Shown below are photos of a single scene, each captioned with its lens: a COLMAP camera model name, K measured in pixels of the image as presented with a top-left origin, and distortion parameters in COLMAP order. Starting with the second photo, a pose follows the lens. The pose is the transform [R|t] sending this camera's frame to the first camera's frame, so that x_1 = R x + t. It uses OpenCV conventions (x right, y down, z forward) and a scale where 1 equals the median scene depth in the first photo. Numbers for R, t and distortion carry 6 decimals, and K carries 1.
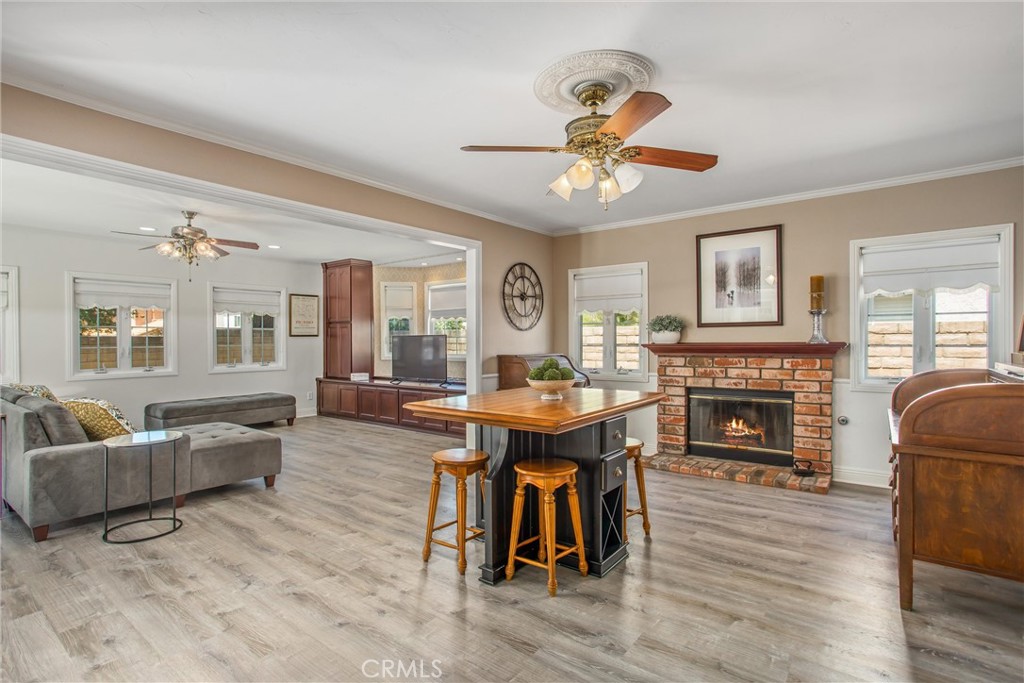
lens RADIAL K [[503.3, 0, 508.2], [0, 503.3, 338.9], [0, 0, 1]] dist [-0.045643, 0.023639]
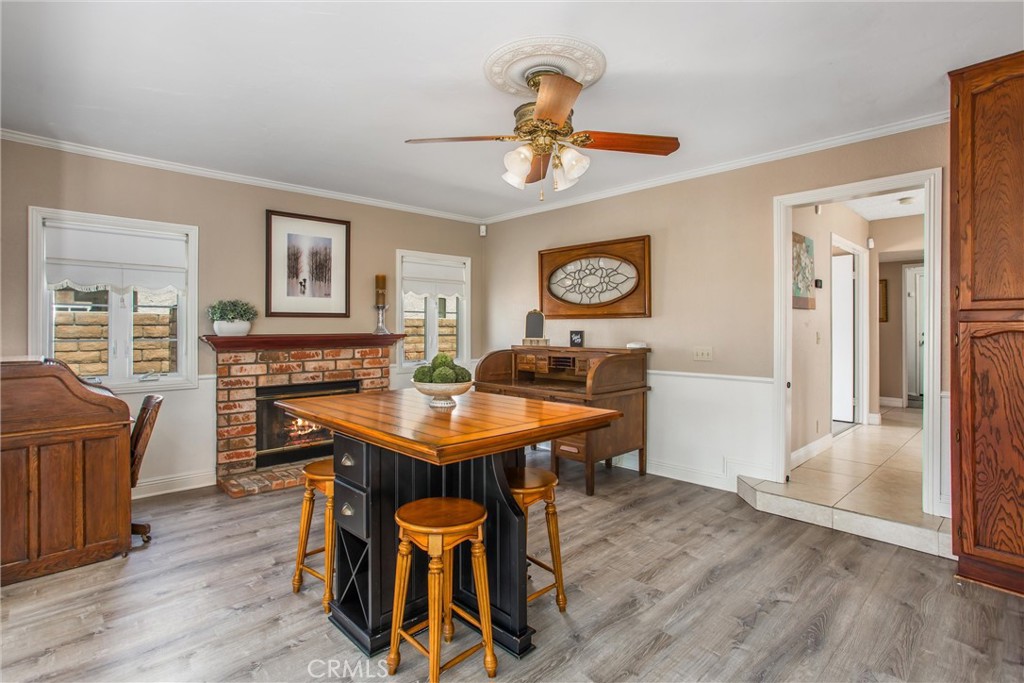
lens RADIAL K [[503.3, 0, 504.2], [0, 503.3, 323.3], [0, 0, 1]] dist [-0.045643, 0.023639]
pose [[0.156885, 0.016401, 0.987481, -0.419629], [-0.000880, 0.999864, -0.016467, 0.002184], [-0.987617, 0.001714, 0.156878, 0.484149]]
